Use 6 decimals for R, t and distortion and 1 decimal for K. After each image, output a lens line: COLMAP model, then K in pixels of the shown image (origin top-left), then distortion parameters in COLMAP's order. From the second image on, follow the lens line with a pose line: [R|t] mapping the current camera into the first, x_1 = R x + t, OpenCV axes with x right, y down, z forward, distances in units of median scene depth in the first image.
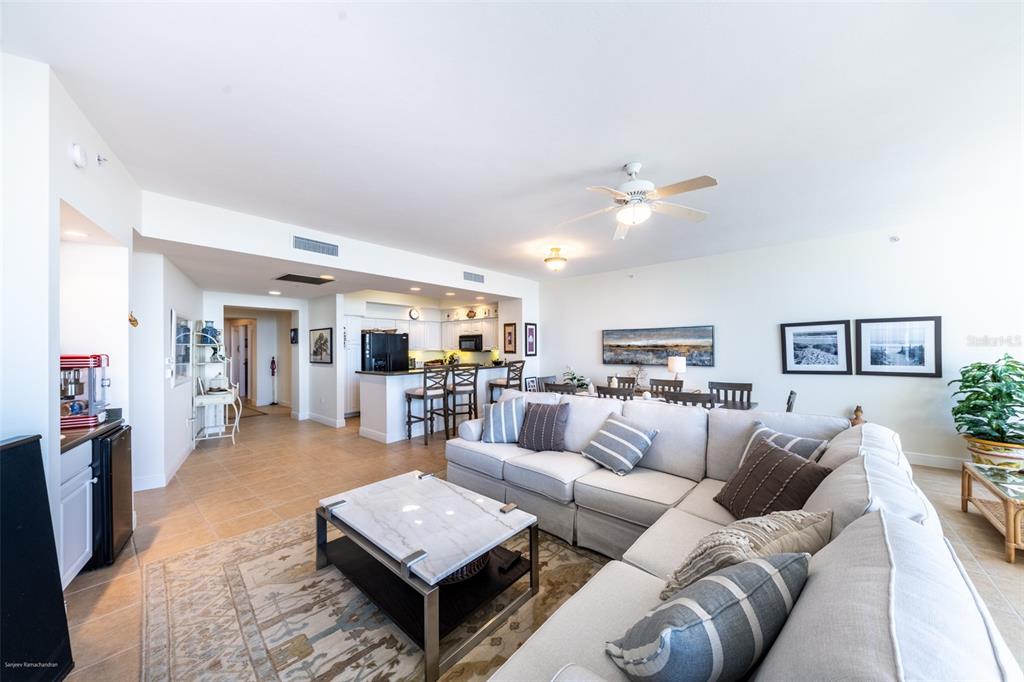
lens RADIAL K [[337.4, 0, 505.8], [0, 337.4, 343.8], [0, 0, 1]] dist [-0.000663, -0.000037]
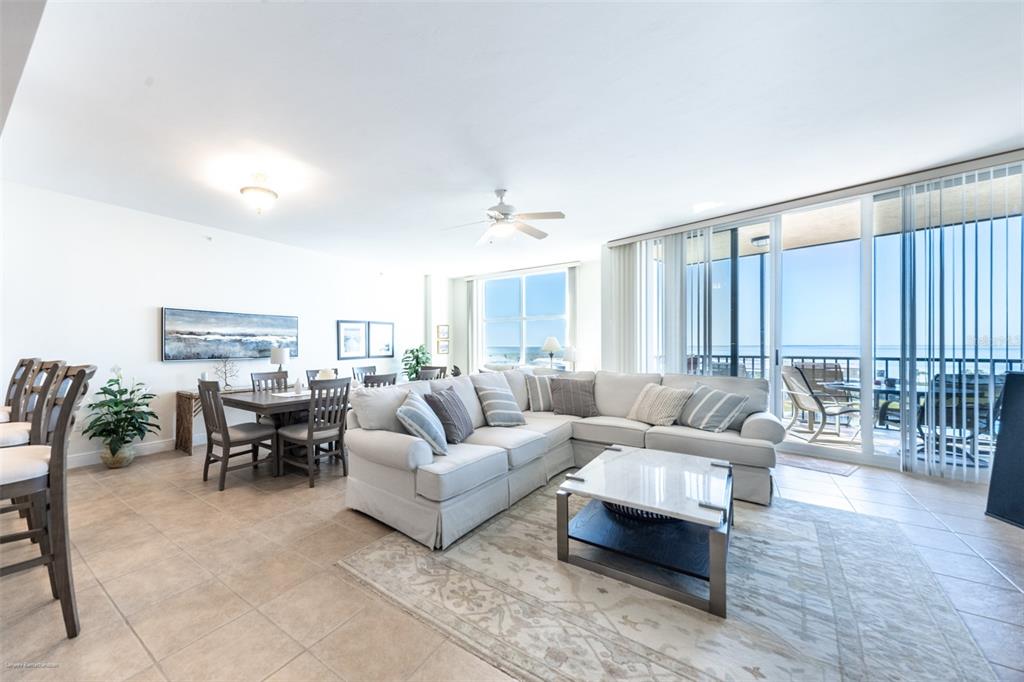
lens RADIAL K [[386.4, 0, 414.3], [0, 386.4, 344.8], [0, 0, 1]] dist [0.011140, 0.000086]
pose [[-0.005229, 0.011404, 0.999921, -0.406445], [-0.009151, 0.999893, -0.011452, 0.030943], [-0.999944, -0.009210, -0.005124, 0.487104]]
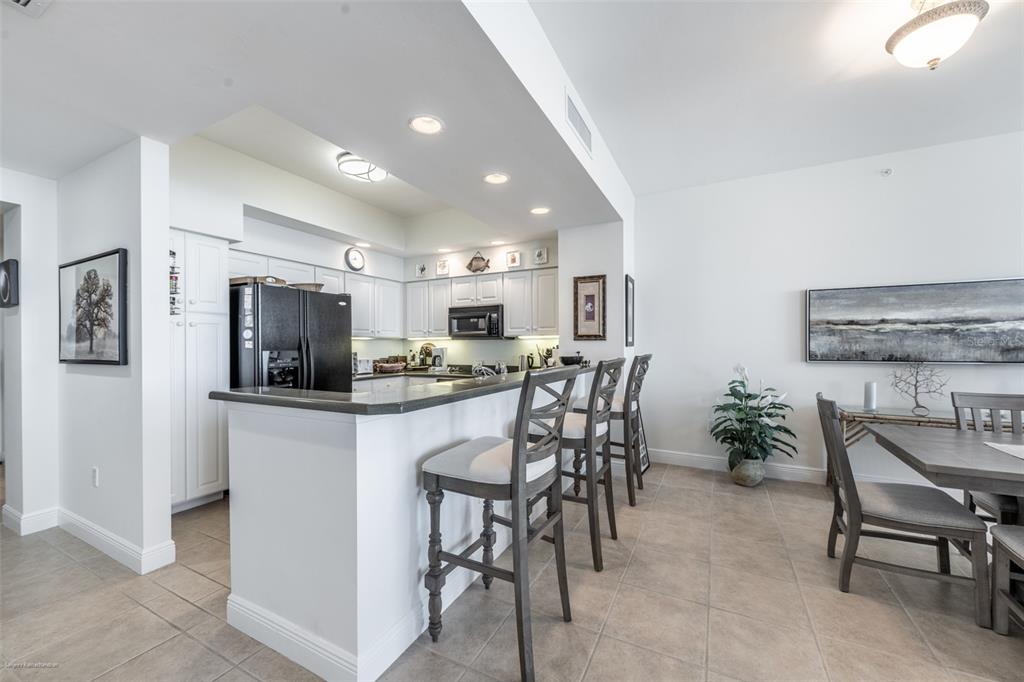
lens RADIAL K [[400.5, 0, 511.6], [0, 400.5, 345.4], [0, 0, 1]] dist [-0.000928, -0.000465]
pose [[0.976514, 0.003787, 0.215422, -0.217976], [-0.006224, 0.999924, 0.010635, 0.031256], [-0.215366, -0.011726, 0.976463, 0.495954]]
